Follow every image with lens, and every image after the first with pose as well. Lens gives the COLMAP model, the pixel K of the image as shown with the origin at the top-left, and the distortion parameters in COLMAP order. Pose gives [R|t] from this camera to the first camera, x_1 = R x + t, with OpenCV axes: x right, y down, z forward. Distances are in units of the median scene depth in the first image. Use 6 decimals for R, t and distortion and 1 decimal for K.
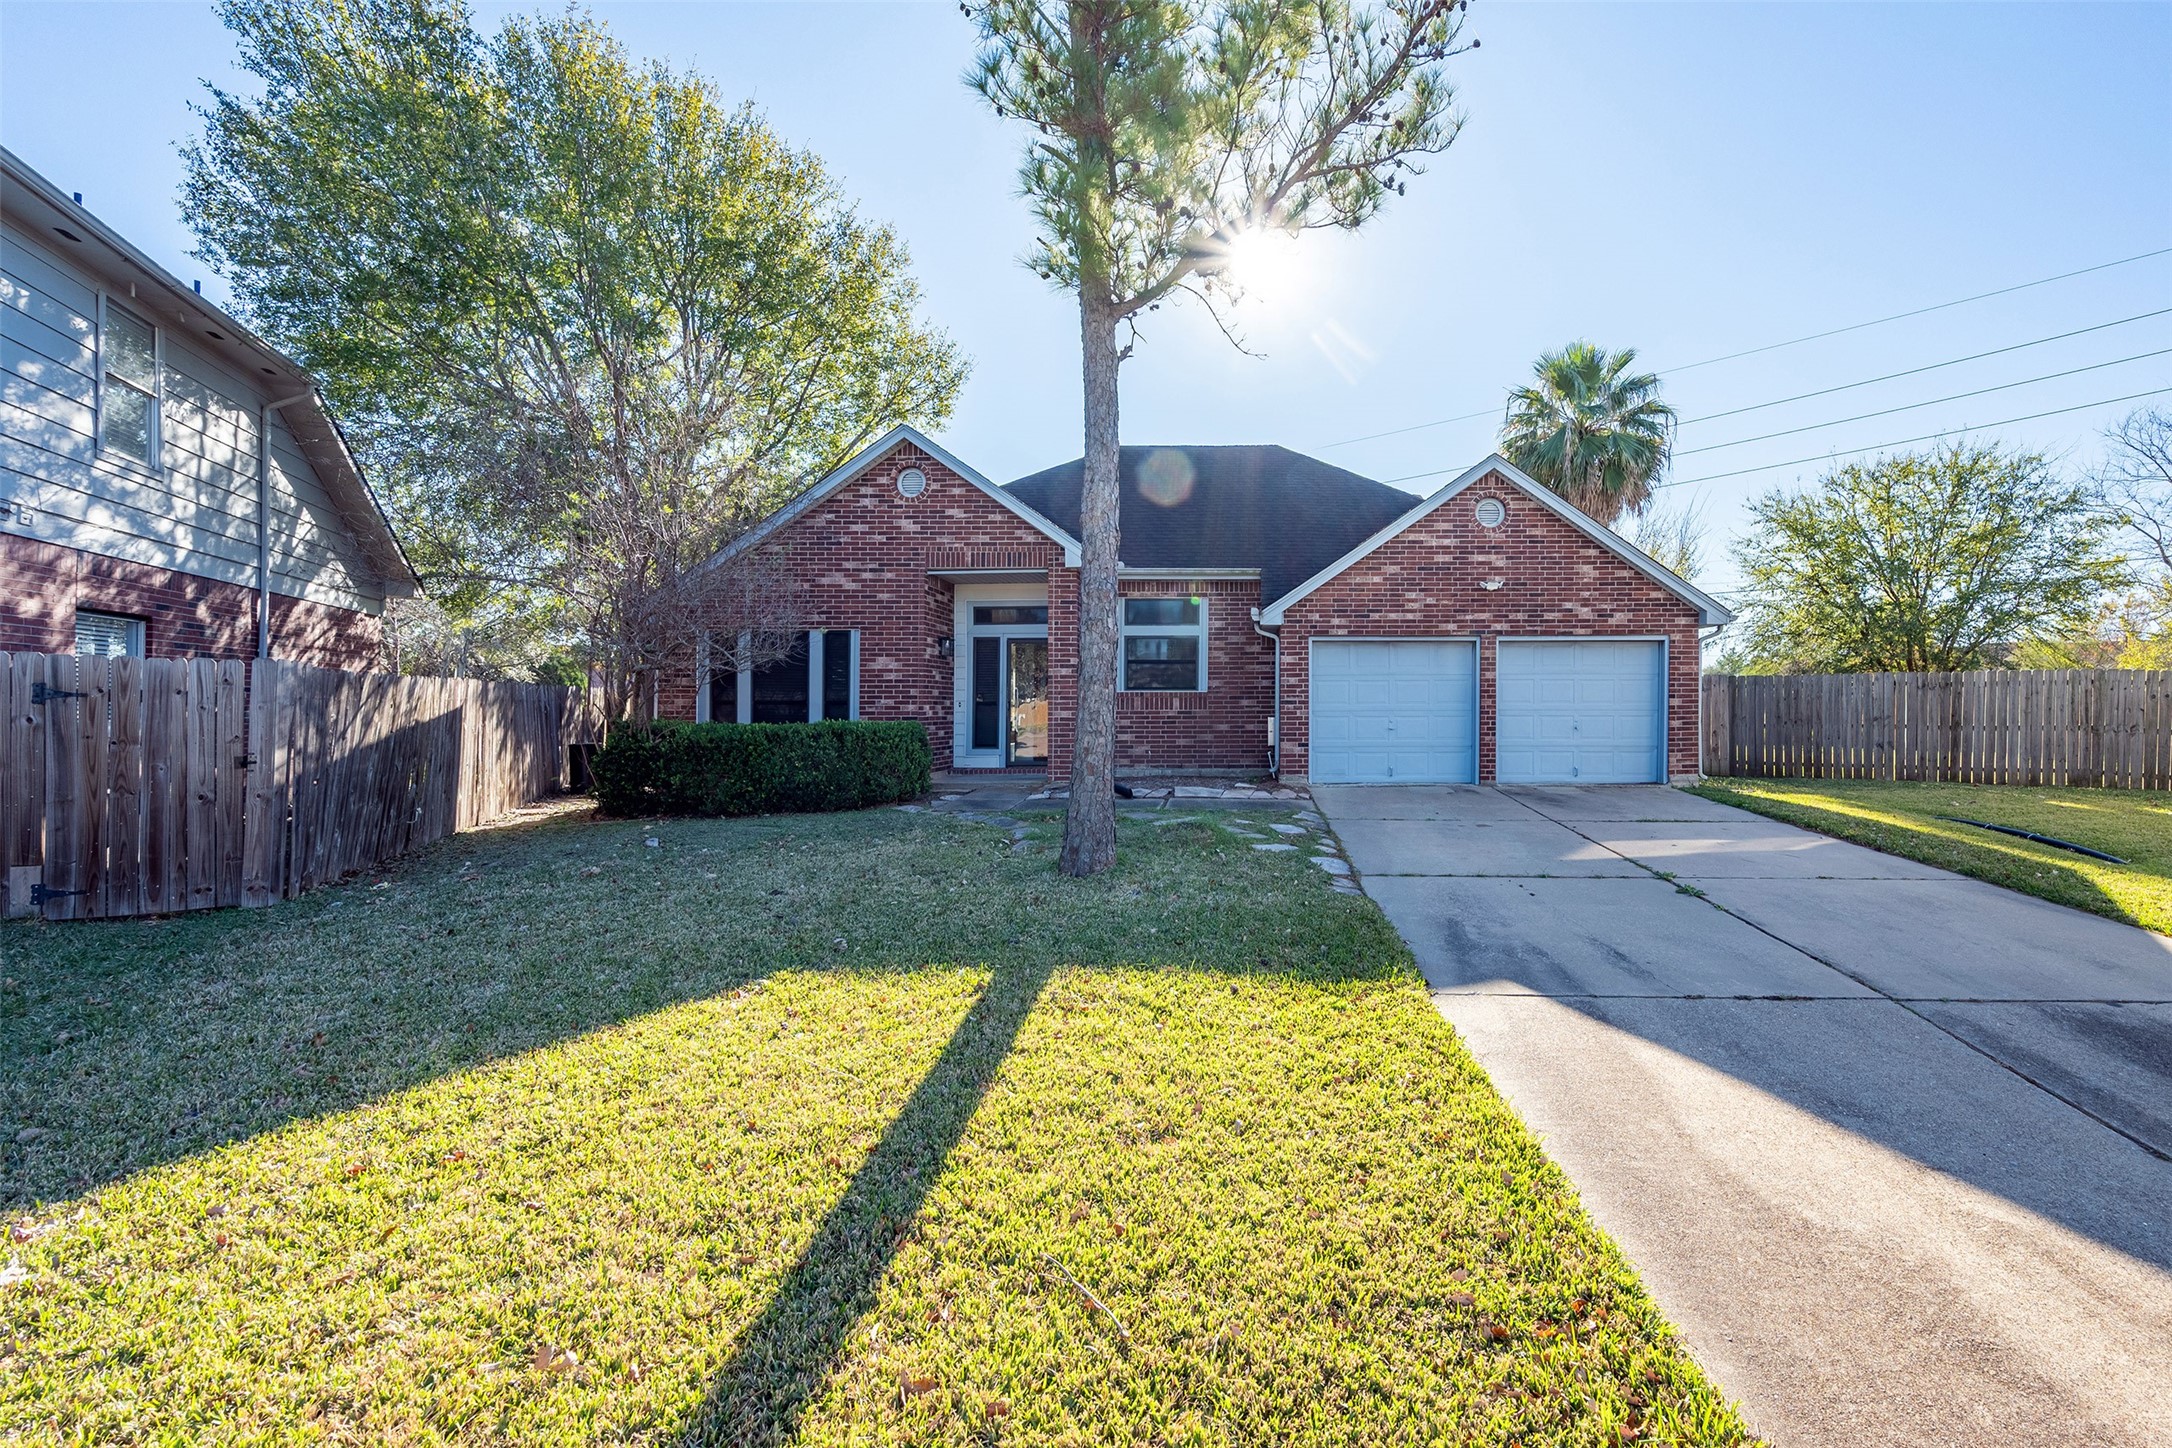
lens RADIAL K [[855.4, 0, 1082.3], [0, 855.4, 738.7], [0, 0, 1]] dist [-0.003790, -0.000346]
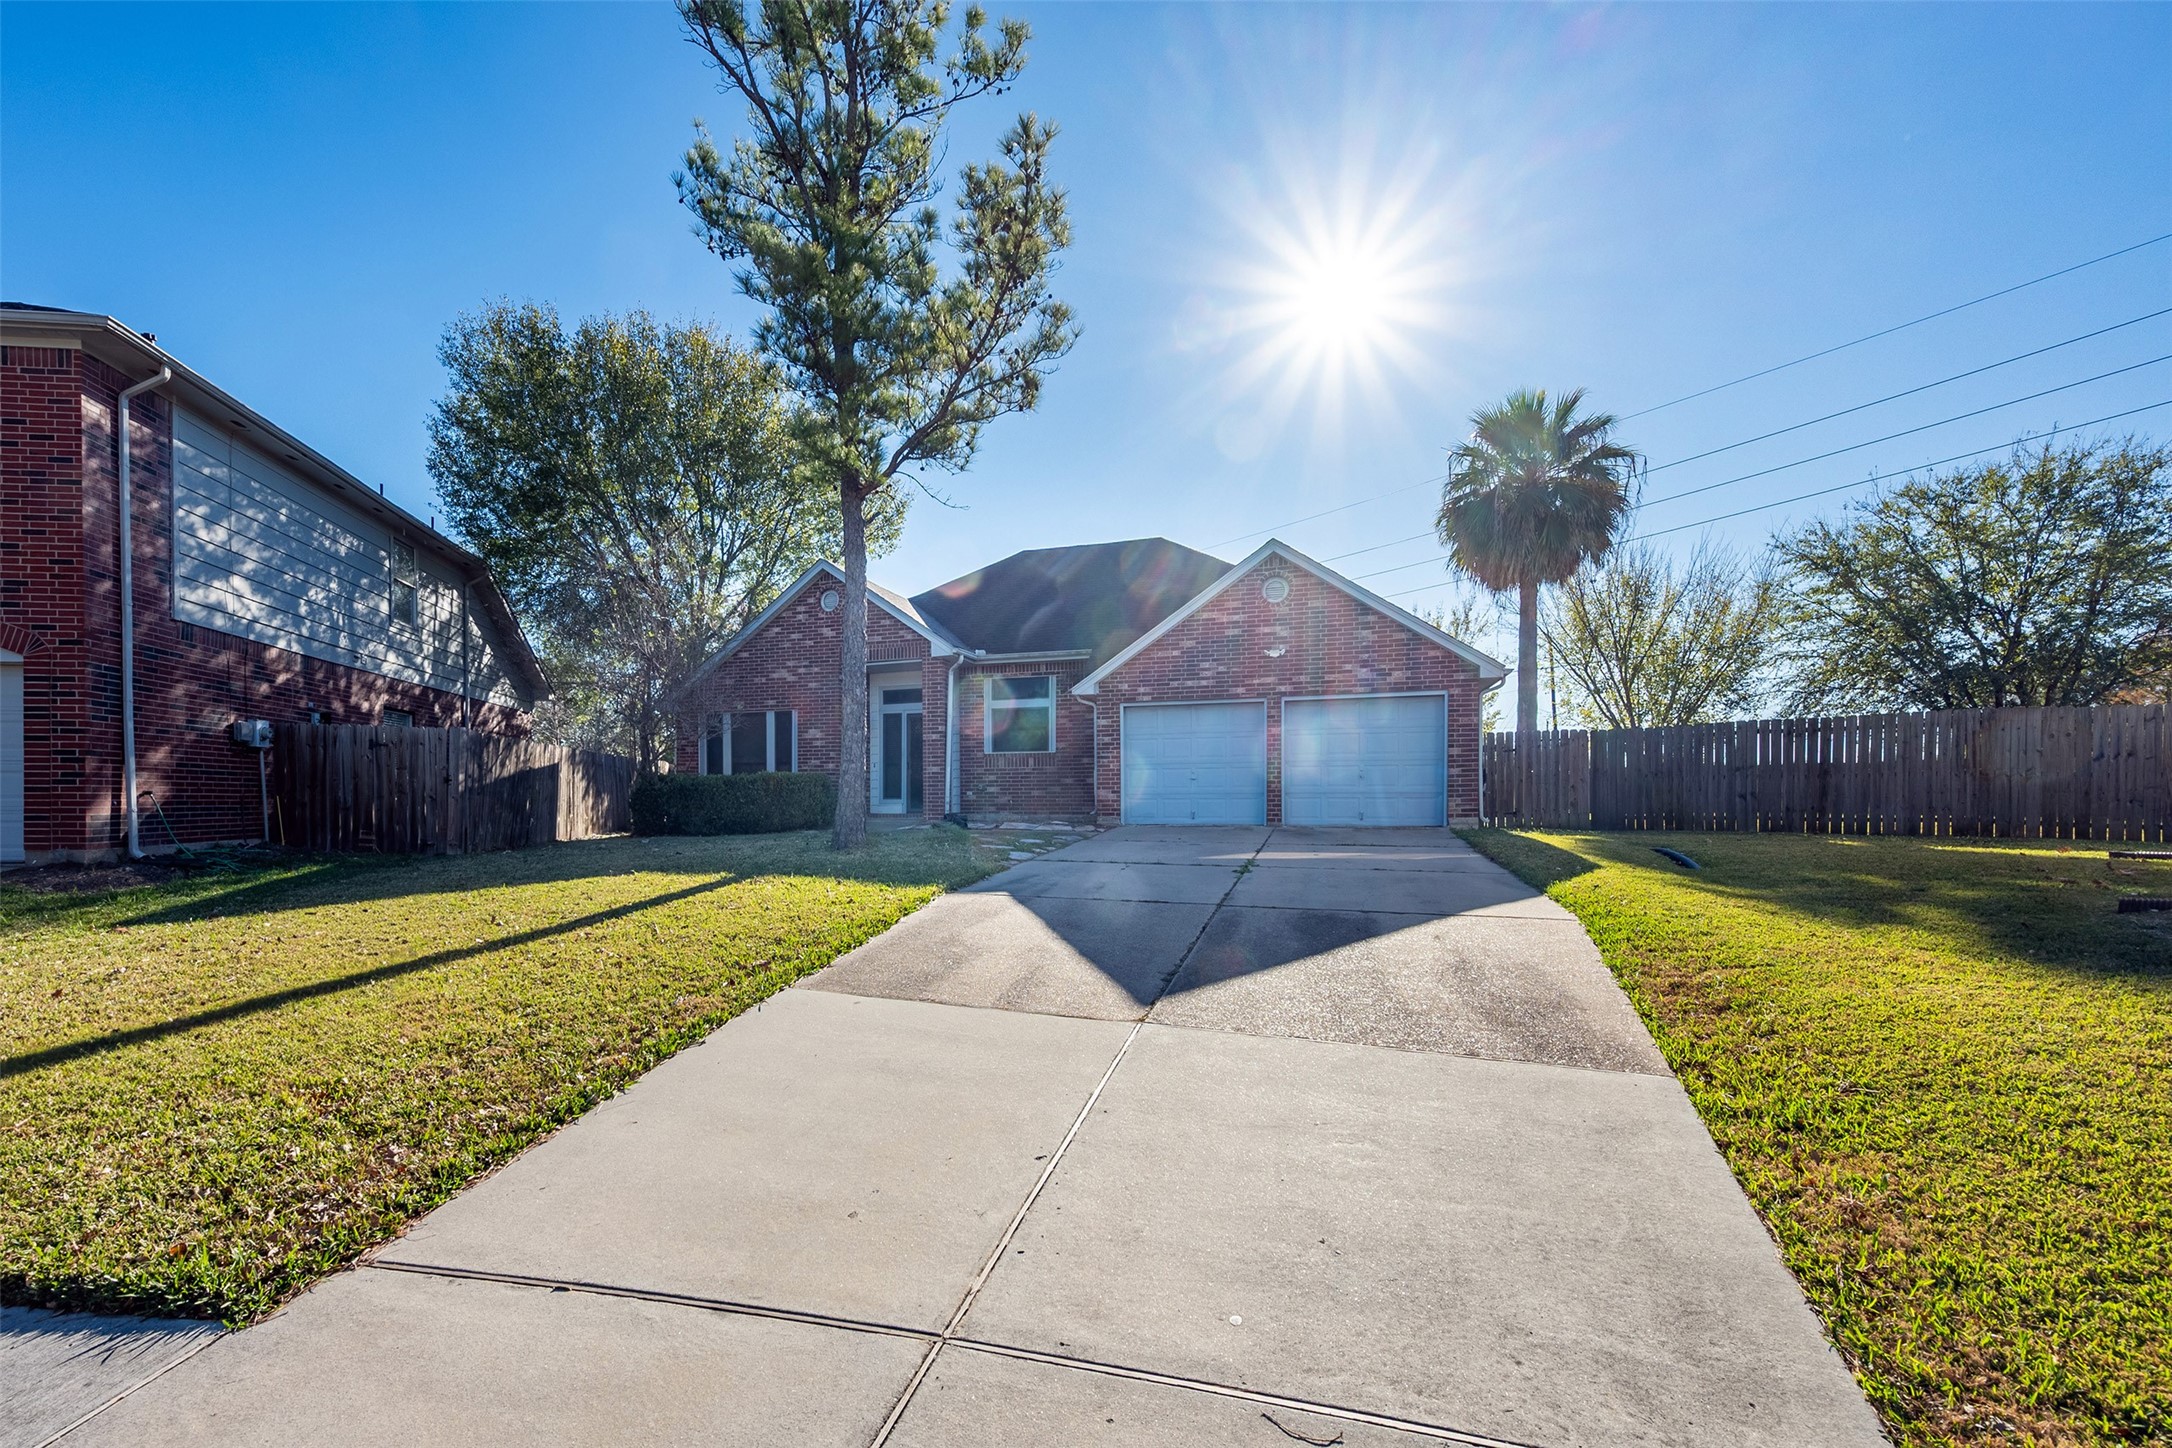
lens RADIAL K [[1288.9, 0, 1083.7], [0, 1288.9, 995.4], [0, 0, 1]] dist [-0.000108, -0.001055]
pose [[0.931401, 0.042226, -0.361537, 1.002136], [-0.022043, 0.997969, 0.059770, 0.211704], [0.363326, -0.047700, 0.930440, -0.851527]]
